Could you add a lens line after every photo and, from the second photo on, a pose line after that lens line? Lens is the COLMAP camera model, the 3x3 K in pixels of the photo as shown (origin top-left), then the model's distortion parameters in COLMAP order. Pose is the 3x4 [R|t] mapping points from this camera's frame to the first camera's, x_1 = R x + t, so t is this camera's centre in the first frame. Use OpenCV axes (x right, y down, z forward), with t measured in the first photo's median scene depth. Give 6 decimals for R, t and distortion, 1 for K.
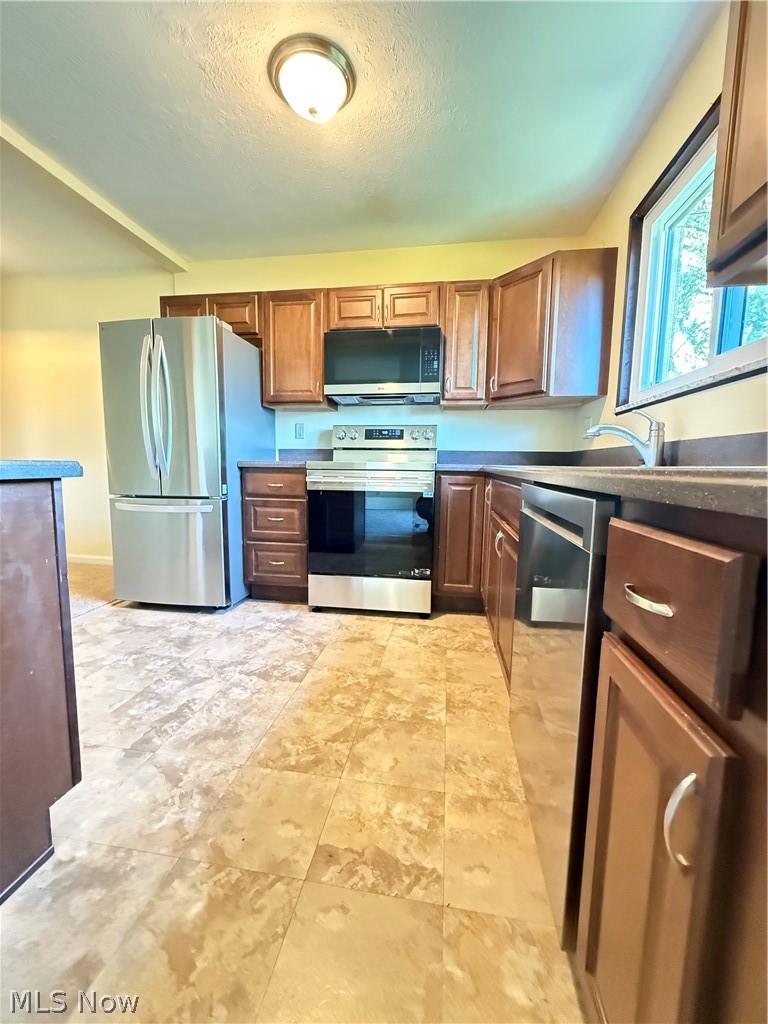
lens RADIAL K [[412.3, 0, 384.2], [0, 412.3, 511.8], [0, 0, 1]] dist [0.002785, -0.000148]
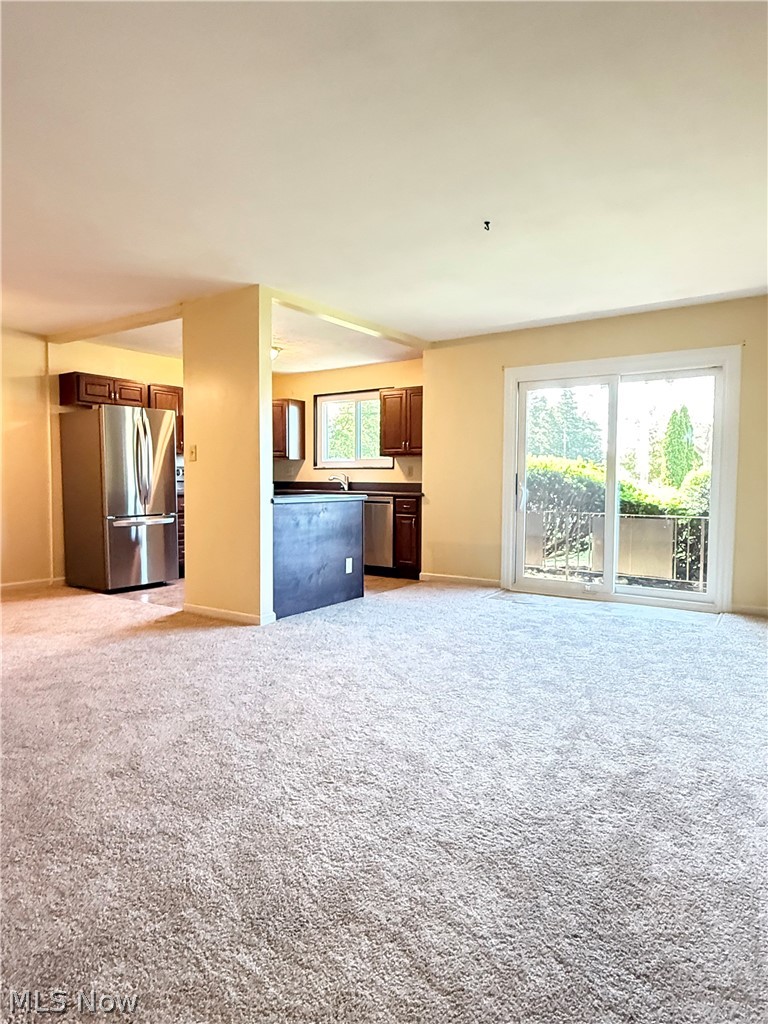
lens RADIAL K [[622.2, 0, 387.5], [0, 622.2, 512.4], [0, 0, 1]] dist [0.008634, -0.000003]
pose [[0.436124, -0.062086, 0.897742, -3.117789], [0.104699, 0.994343, 0.017904, 0.010221], [-0.893775, 0.086184, 0.440157, -1.228036]]
